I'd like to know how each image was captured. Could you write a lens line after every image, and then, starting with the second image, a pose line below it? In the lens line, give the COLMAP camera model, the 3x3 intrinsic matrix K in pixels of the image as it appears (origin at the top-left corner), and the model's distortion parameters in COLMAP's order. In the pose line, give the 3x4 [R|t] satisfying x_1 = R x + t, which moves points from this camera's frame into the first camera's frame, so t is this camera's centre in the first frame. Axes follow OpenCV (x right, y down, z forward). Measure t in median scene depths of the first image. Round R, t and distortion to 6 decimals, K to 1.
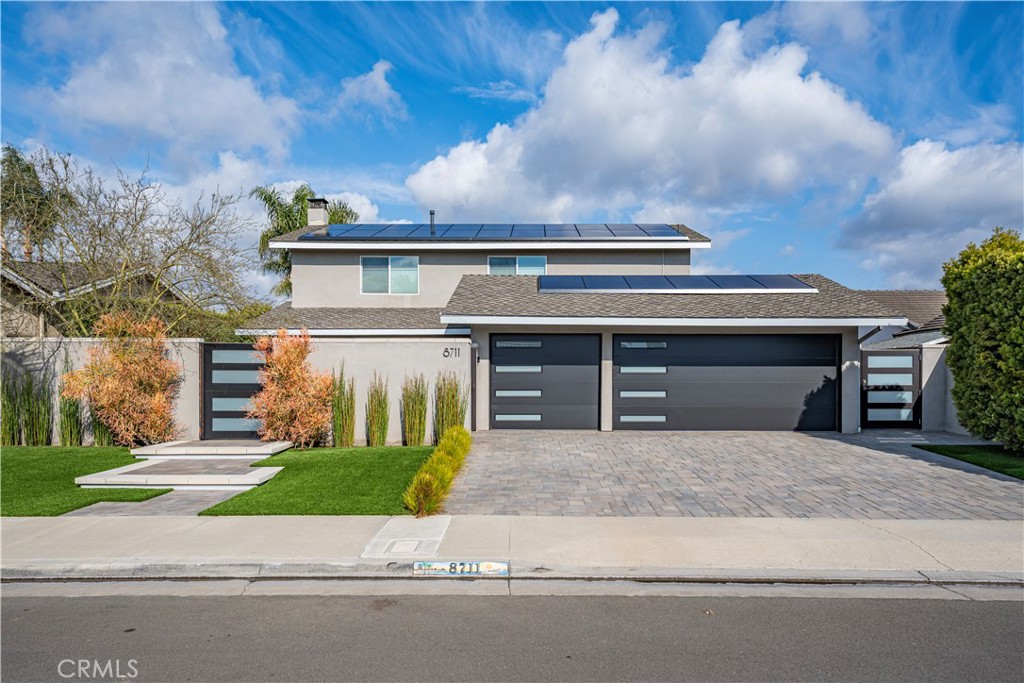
lens RADIAL K [[663.1, 0, 512.1], [0, 663.1, 345.3], [0, 0, 1]] dist [0.027532, -0.000447]
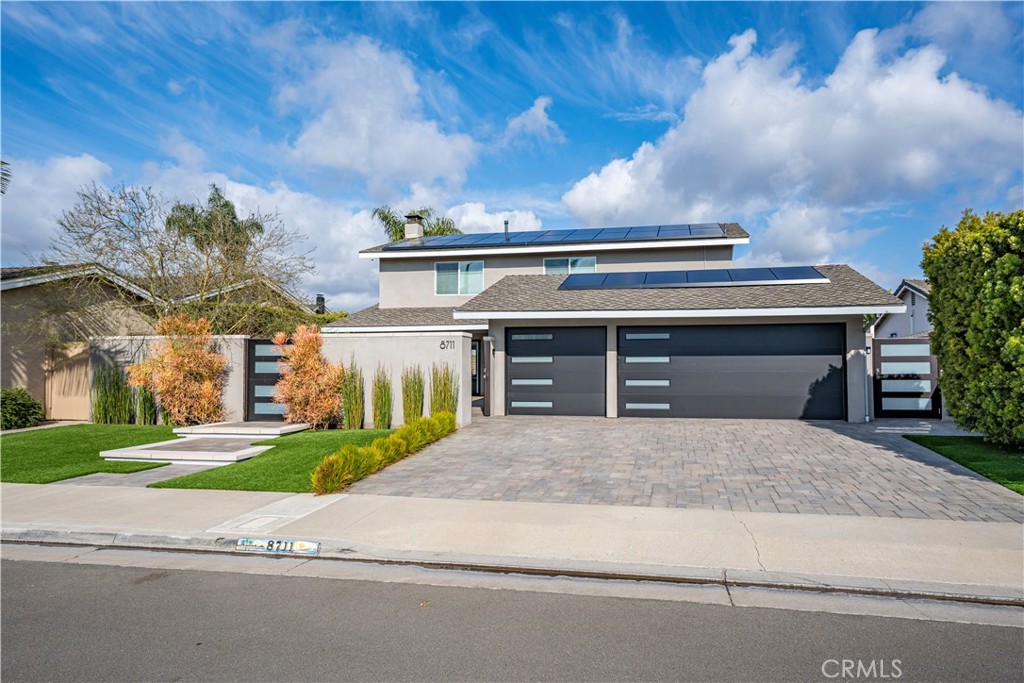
lens RADIAL K [[589.0, 0, 511.9], [0, 589.0, 321.7], [0, 0, 1]] dist [0.013709, 0.000205]
pose [[0.985455, -0.016668, -0.169118, 0.184660], [0.011596, 0.999454, -0.030933, 0.003948], [0.169541, 0.028522, 0.985110, 0.048375]]
